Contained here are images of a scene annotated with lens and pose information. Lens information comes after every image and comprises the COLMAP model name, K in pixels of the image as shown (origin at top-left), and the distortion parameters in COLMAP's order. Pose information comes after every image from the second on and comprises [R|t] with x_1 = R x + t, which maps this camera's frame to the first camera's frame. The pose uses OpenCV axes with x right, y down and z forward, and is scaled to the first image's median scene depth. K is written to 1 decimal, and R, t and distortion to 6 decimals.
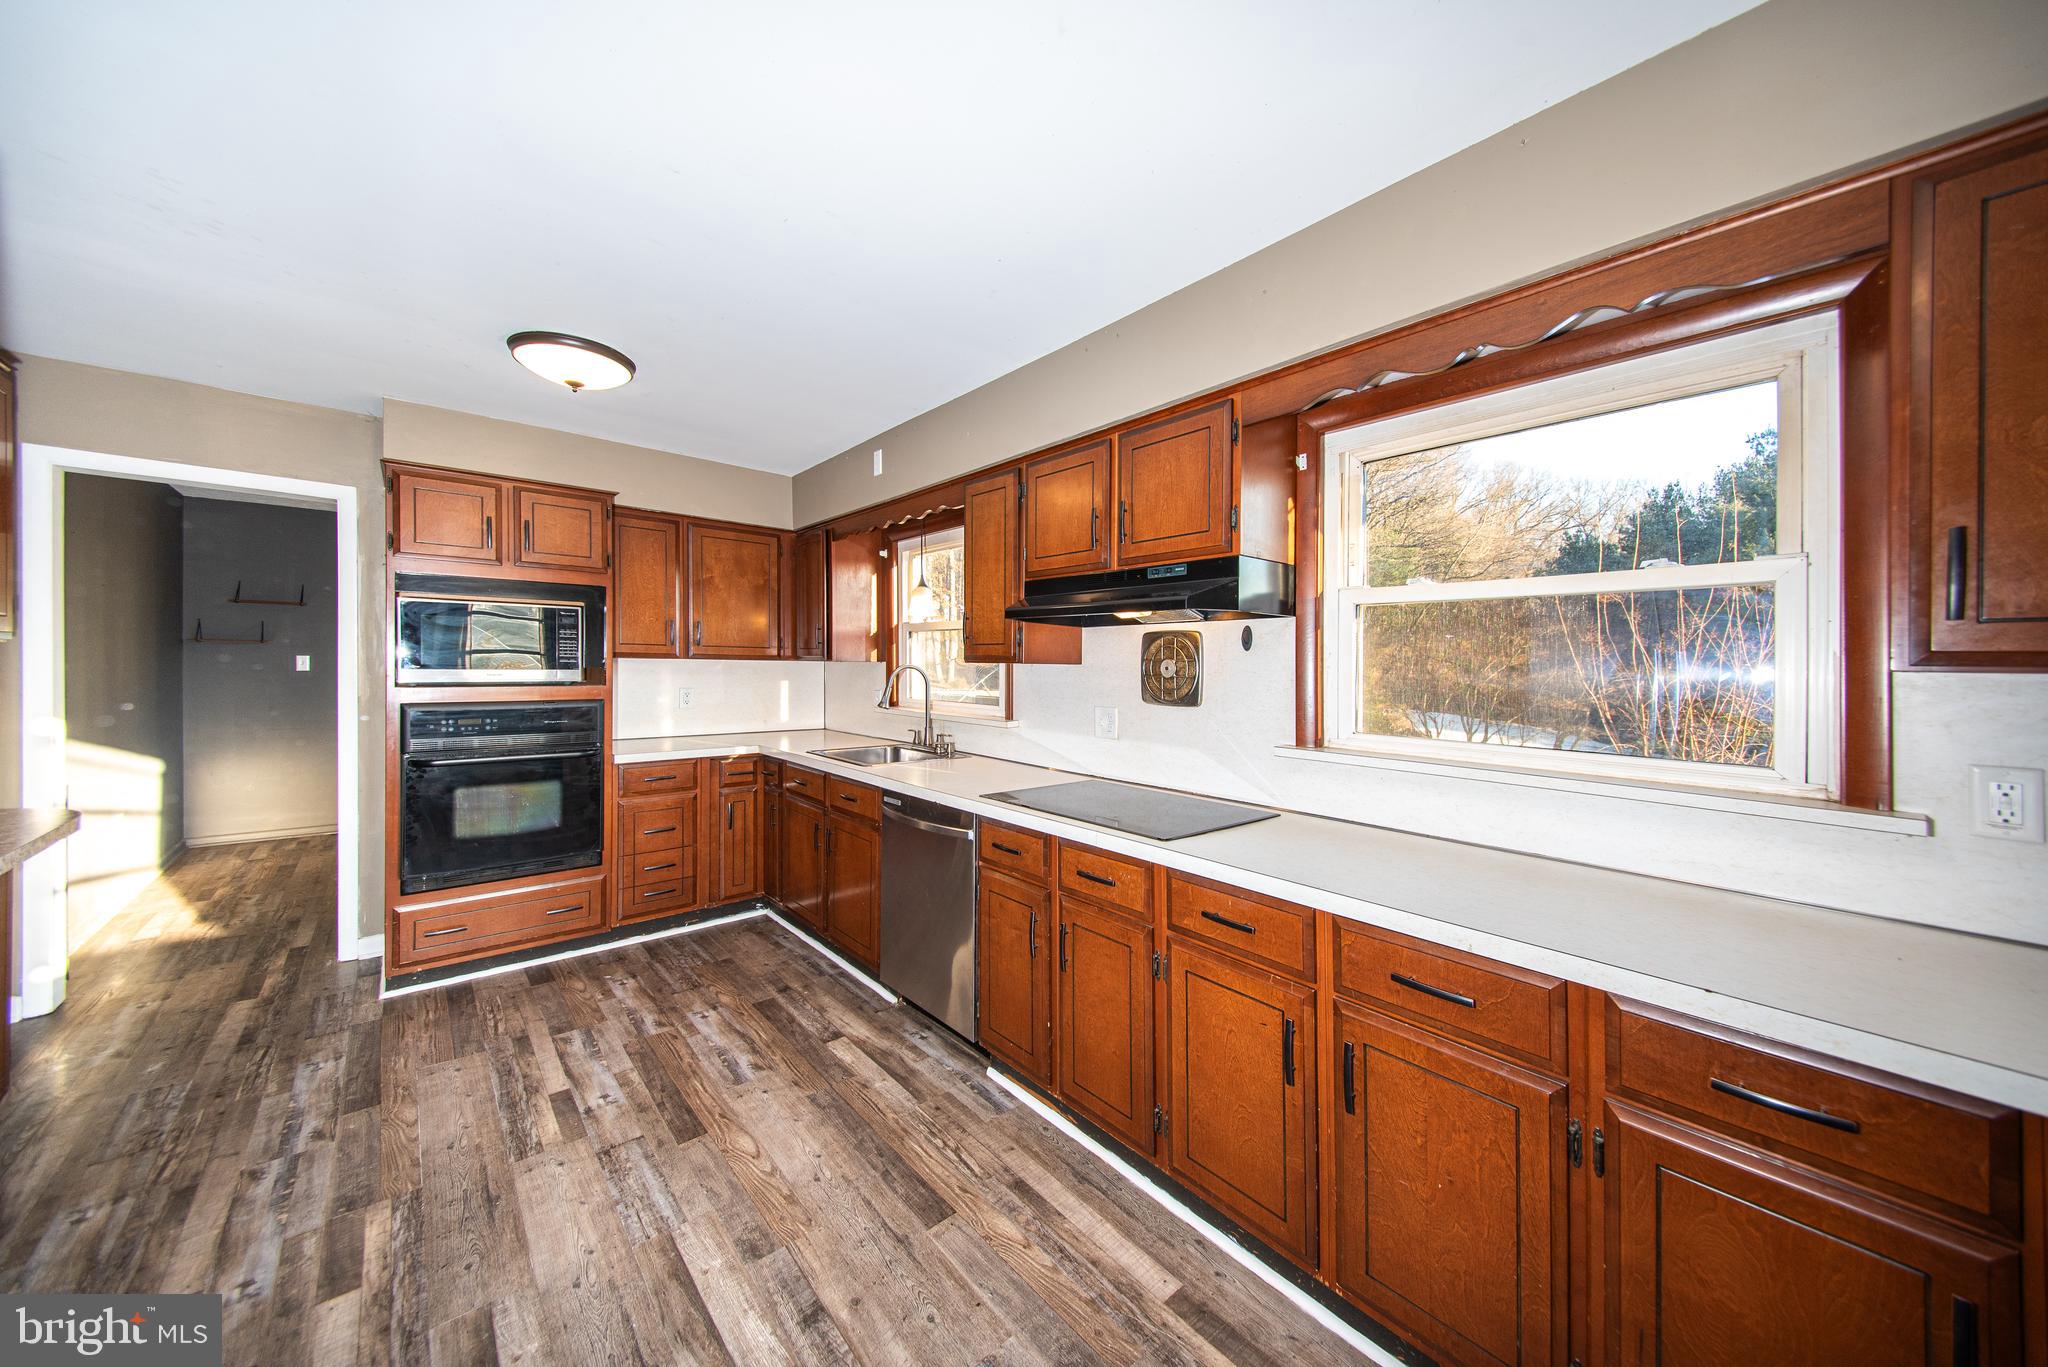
lens RADIAL K [[735.0, 0, 1042.8], [0, 735.0, 666.0], [0, 0, 1]] dist [0.011058, -0.004650]
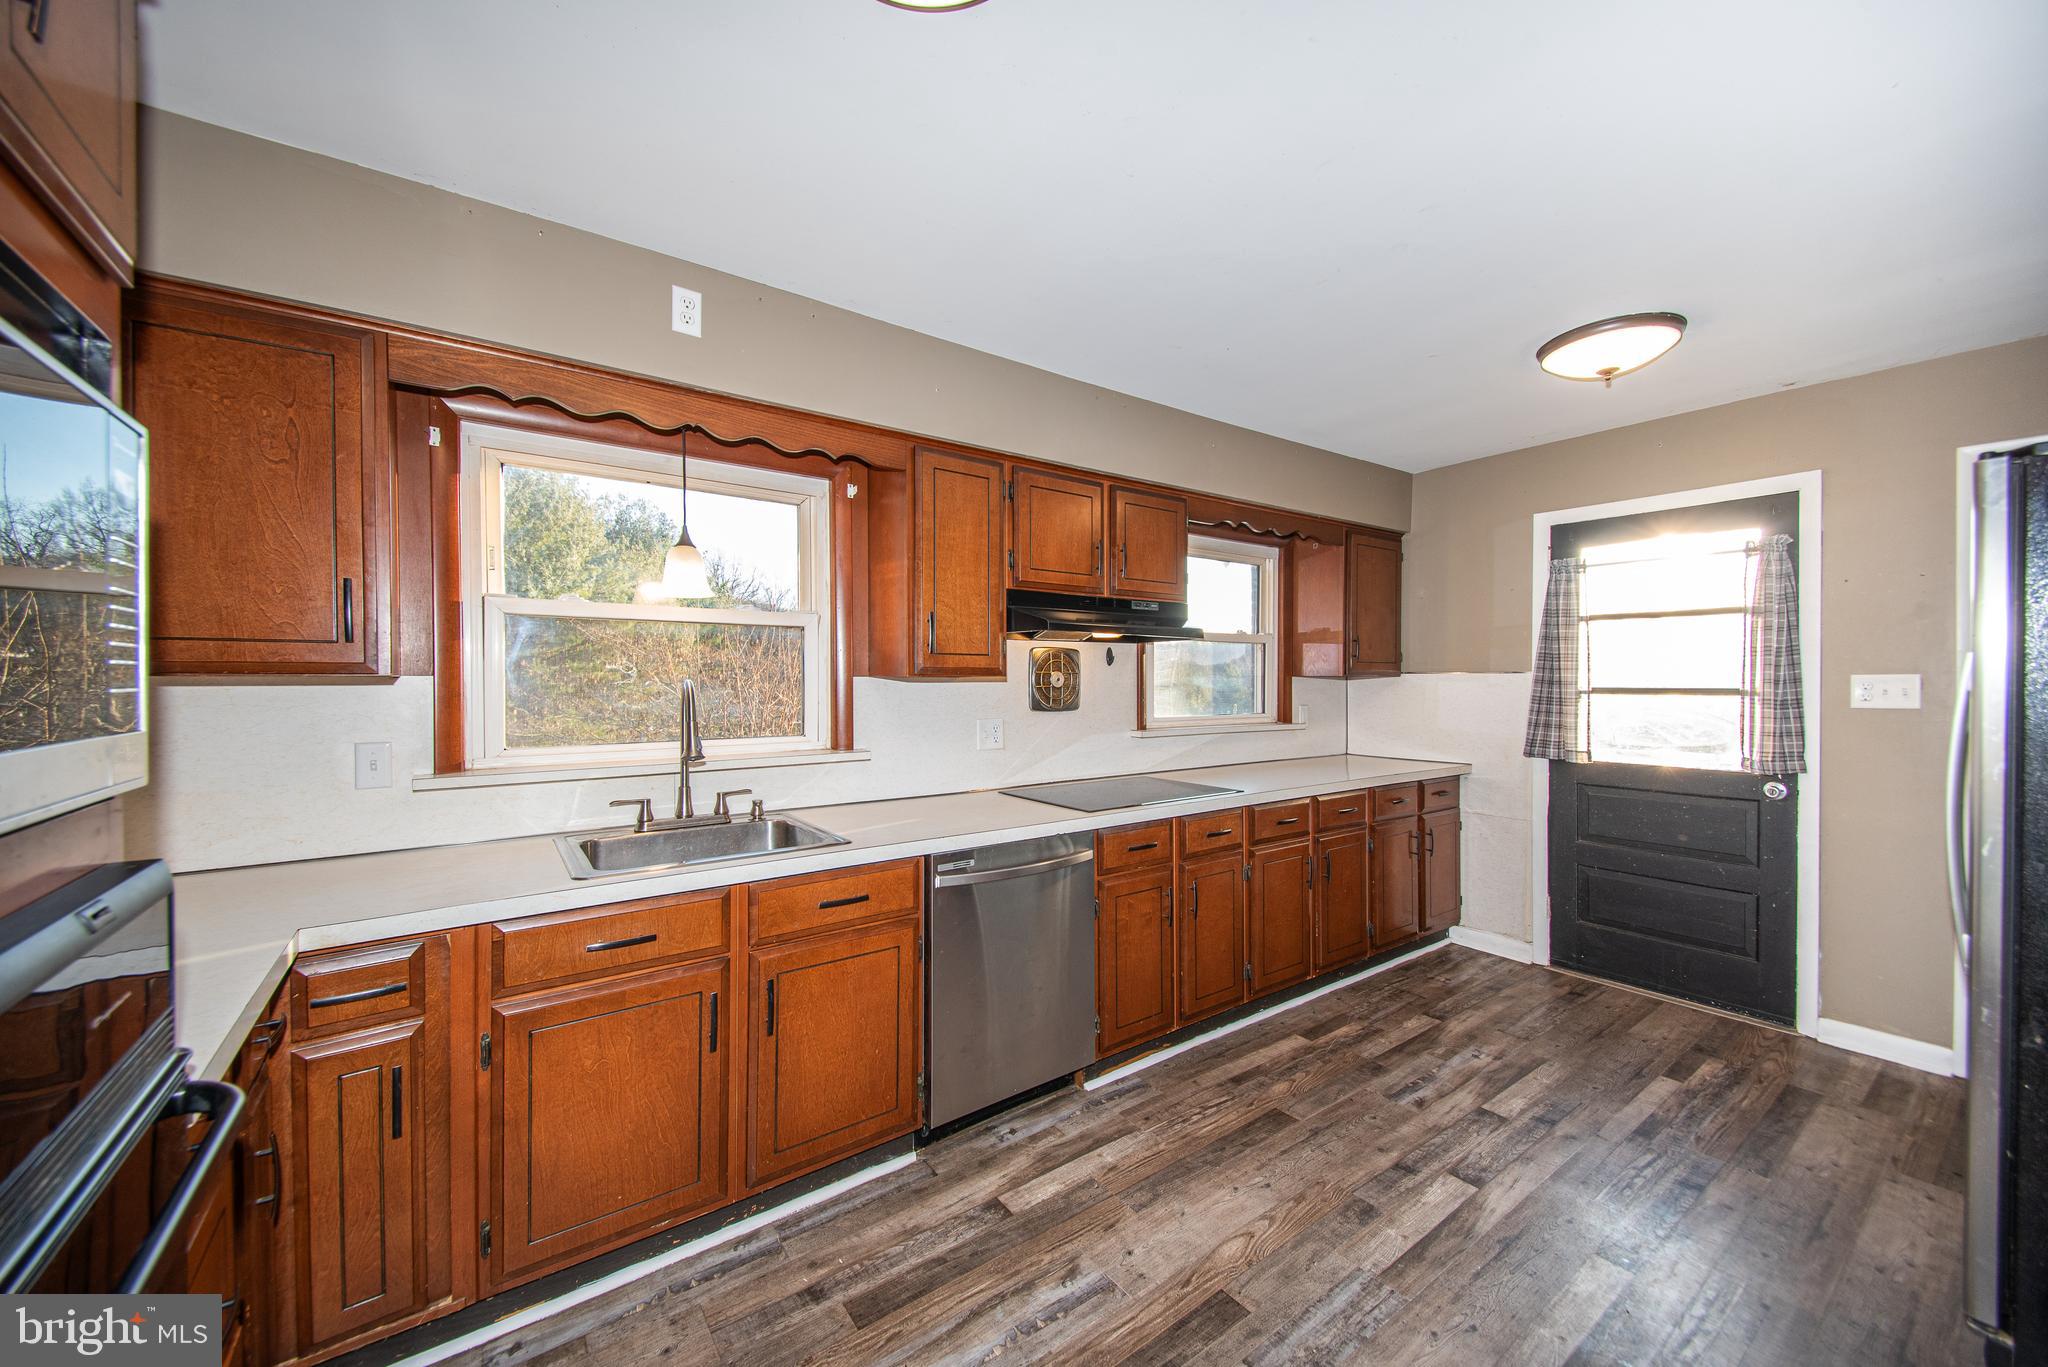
lens RADIAL K [[774.7, 0, 1027.2], [0, 774.7, 679.8], [0, 0, 1]] dist [0.012356, -0.000652]
pose [[0.084870, -0.024791, 0.996084, -0.975868], [0.007763, 0.999677, 0.024219, -0.024341], [-0.996362, 0.005677, 0.085035, 0.865589]]
